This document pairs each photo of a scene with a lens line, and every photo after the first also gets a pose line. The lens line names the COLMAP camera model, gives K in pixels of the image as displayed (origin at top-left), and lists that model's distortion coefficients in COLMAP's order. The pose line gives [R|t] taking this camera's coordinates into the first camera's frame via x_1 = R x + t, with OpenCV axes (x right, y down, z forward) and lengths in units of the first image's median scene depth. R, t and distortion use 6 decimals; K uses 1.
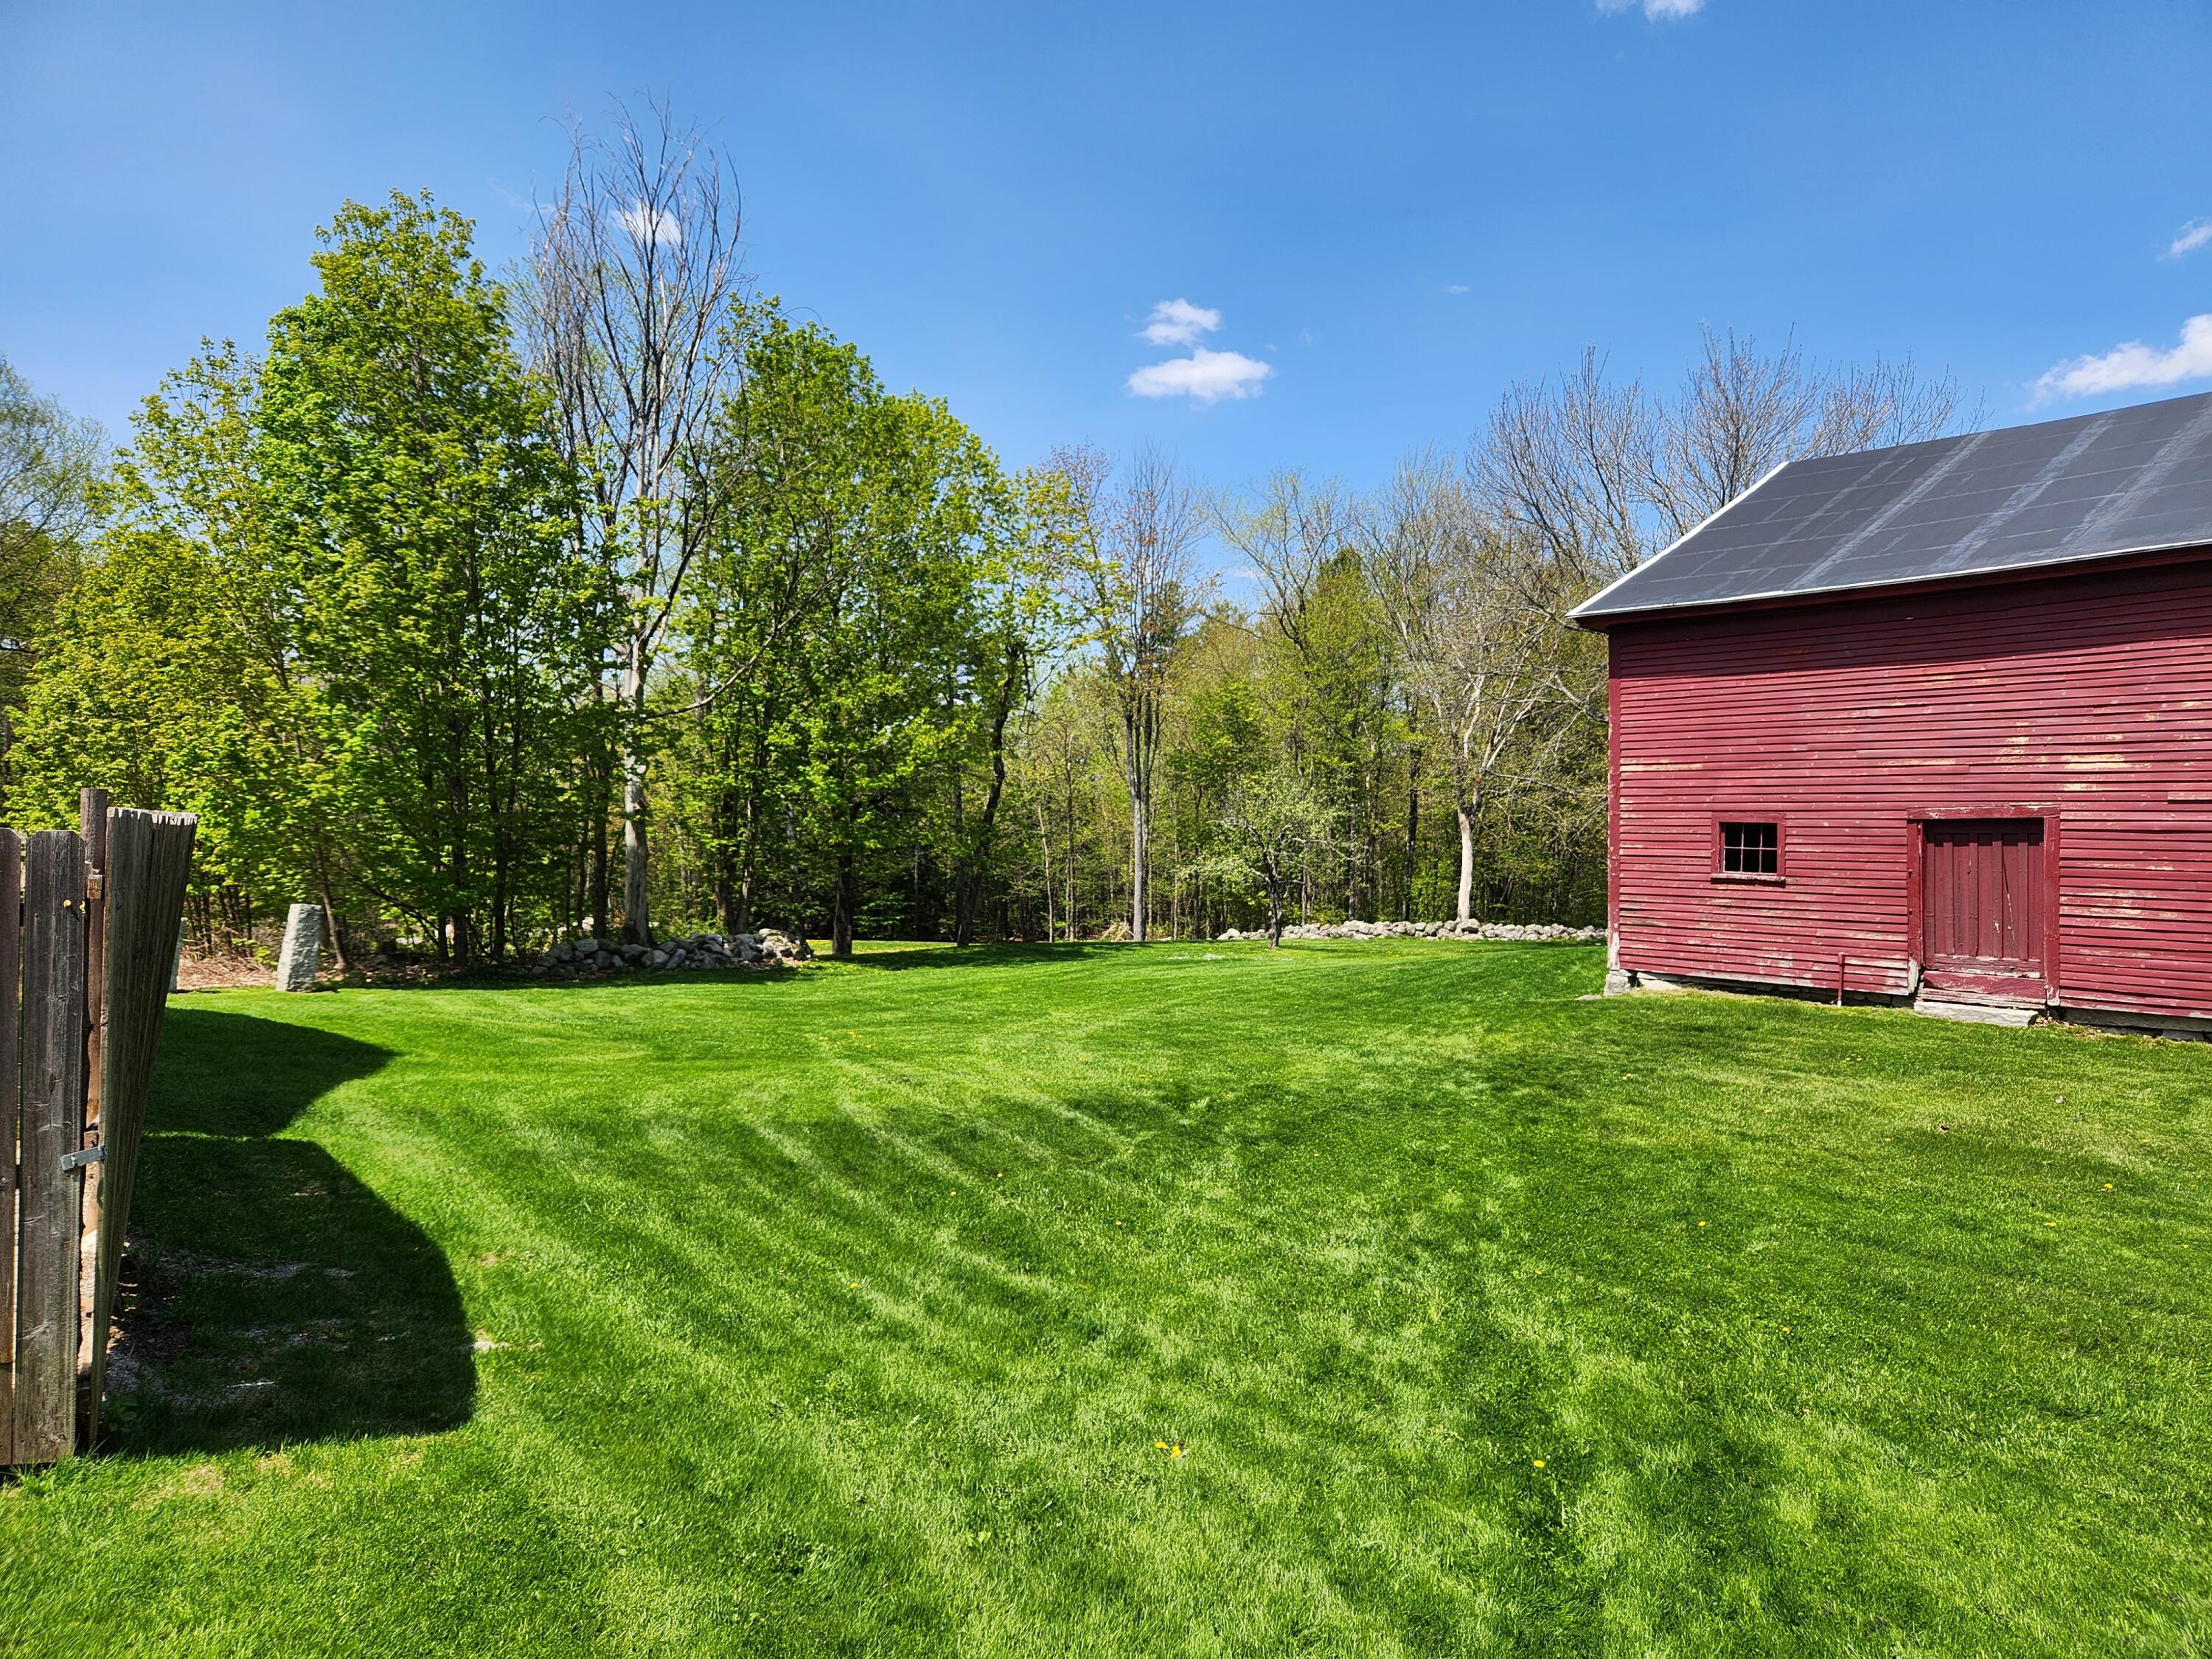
lens RADIAL K [[1474.3, 0, 1112.2], [0, 1474.3, 836.1], [0, 0, 1]] dist [0.087574, -0.100559]
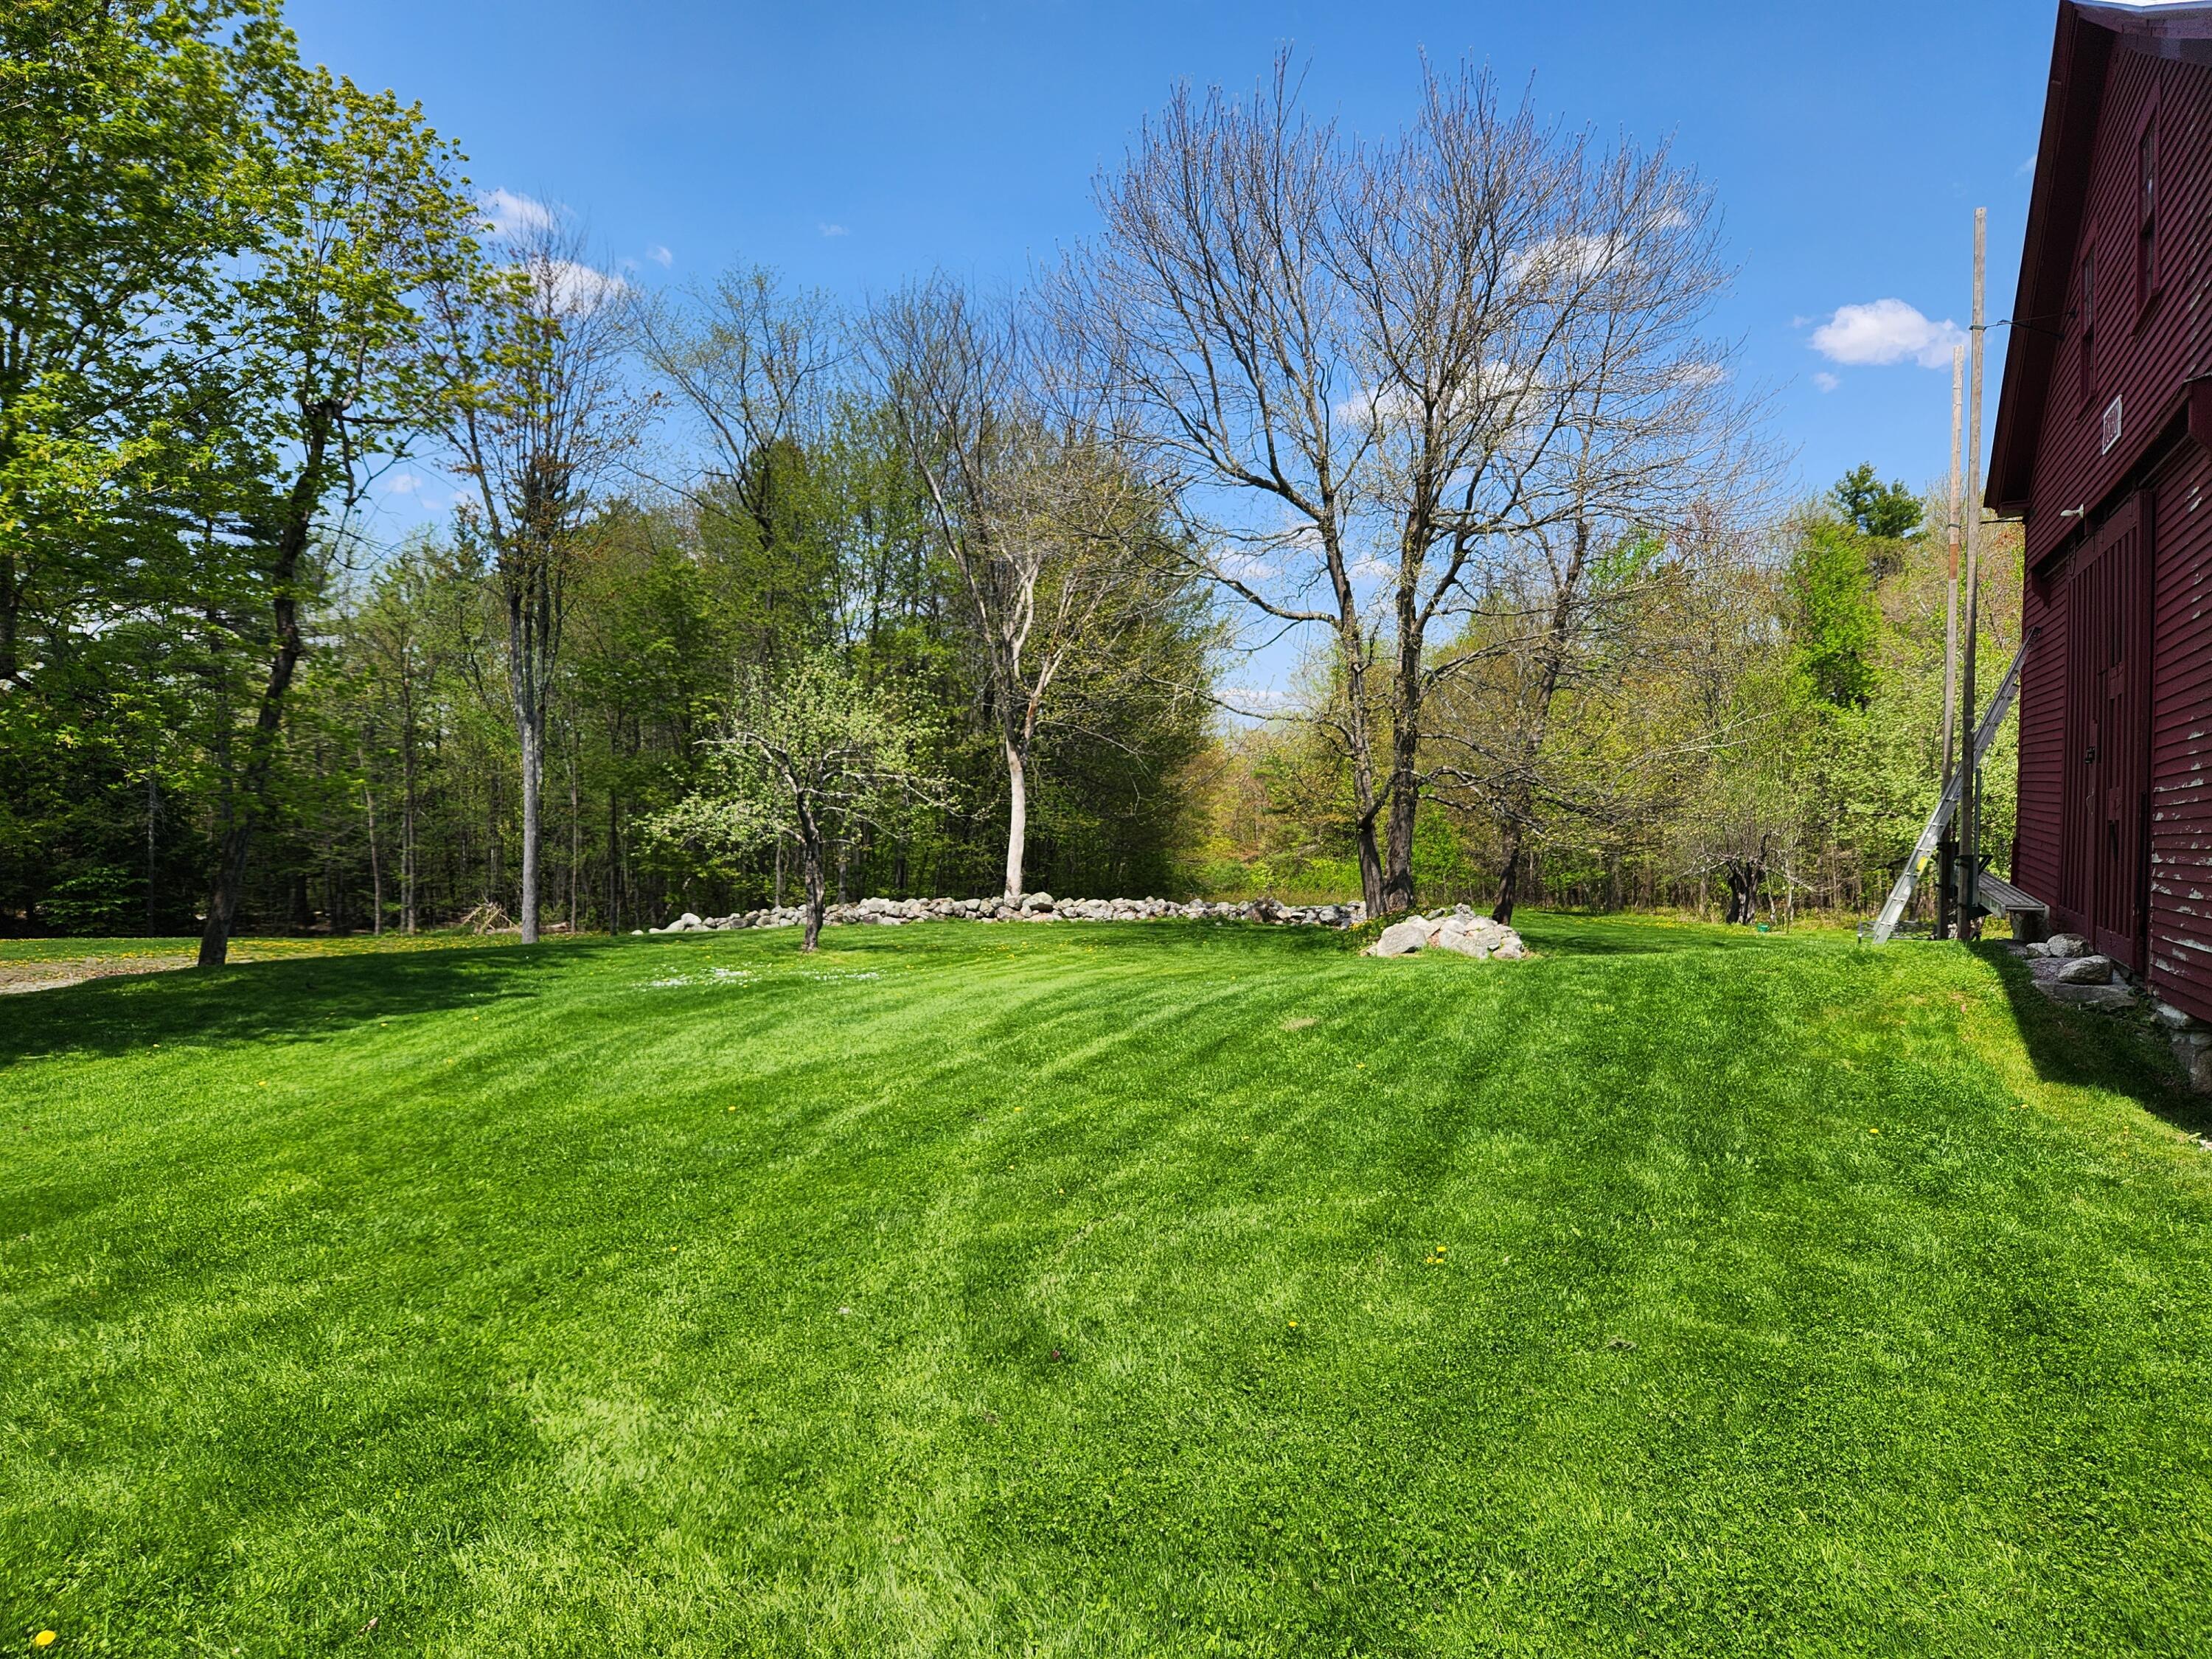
lens RADIAL K [[1474.3, 0, 1112.2], [0, 1474.3, 836.1], [0, 0, 1]] dist [0.087574, -0.100559]
pose [[0.911721, -0.003077, 0.410797, -0.022391], [-0.006894, 0.999717, 0.022788, 0.010470], [-0.410751, -0.023608, 0.911442, 0.301230]]
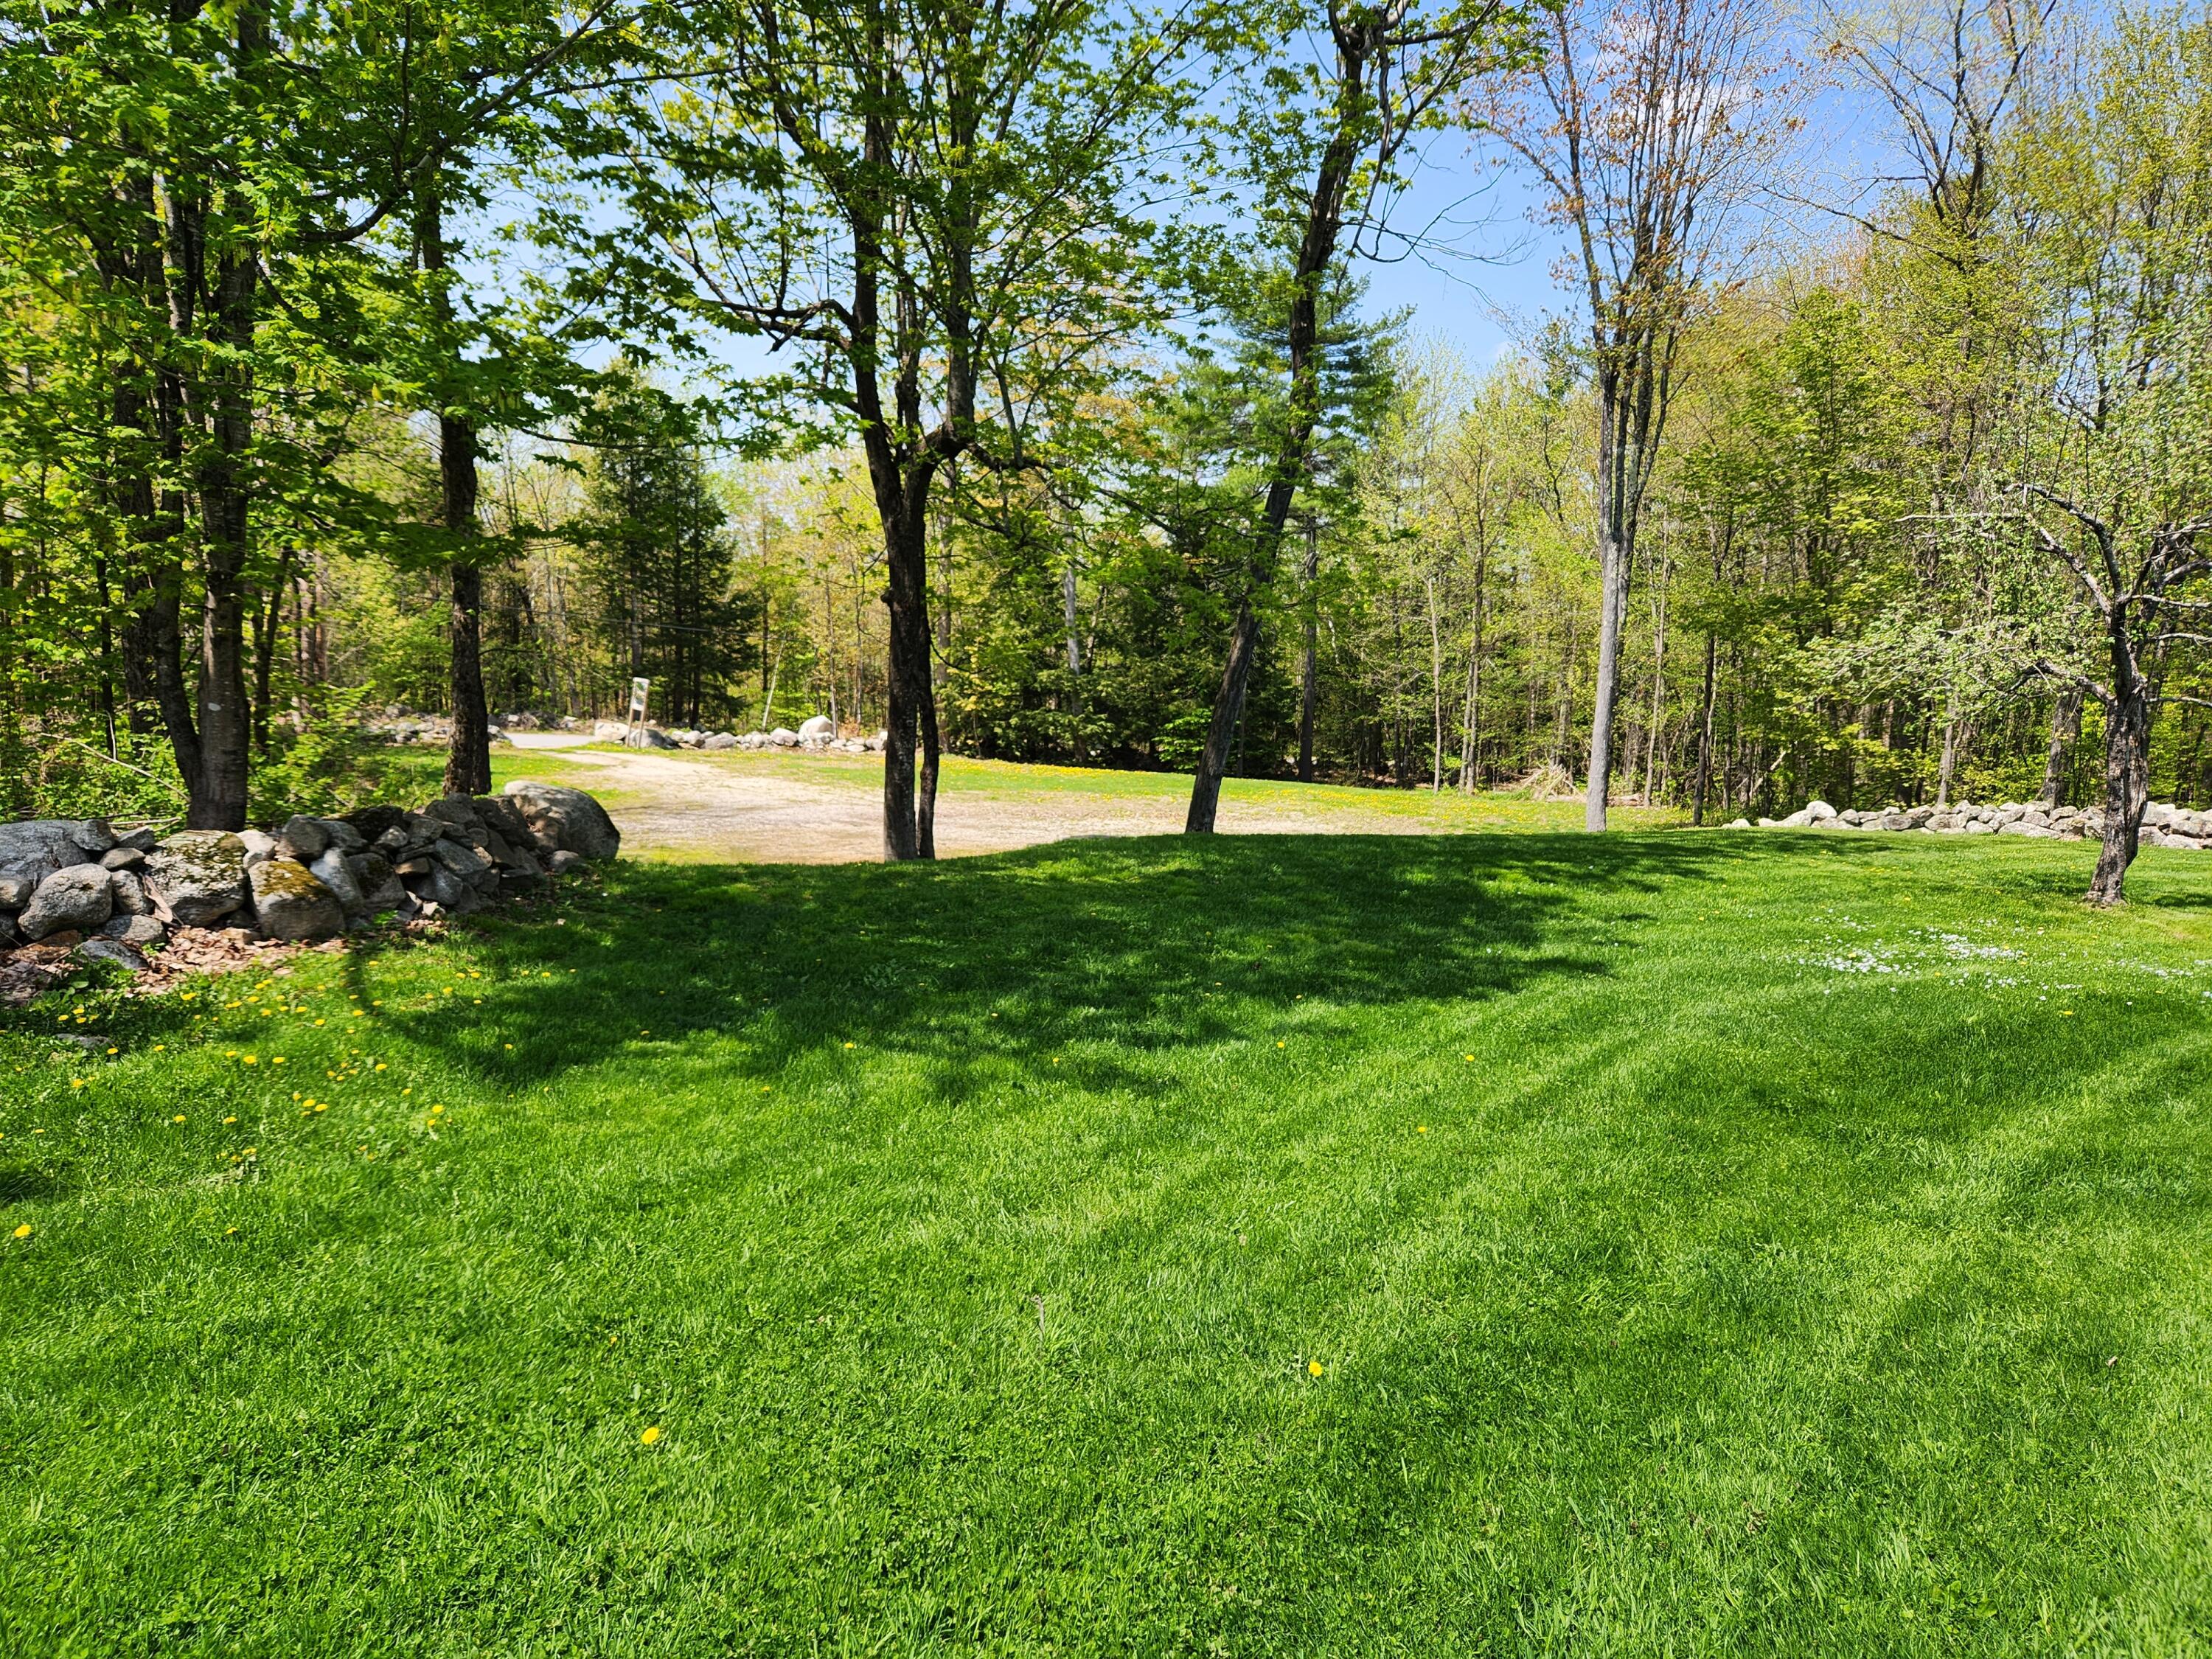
lens RADIAL K [[1487.3, 0, 1109.7], [0, 1487.3, 833.7], [0, 0, 1]] dist [0.079897, -0.071670]
pose [[0.964657, 0.056847, -0.257305, -0.014333], [-0.025443, 0.991984, 0.123773, 0.018834], [0.262279, -0.112851, 0.958371, 0.477601]]
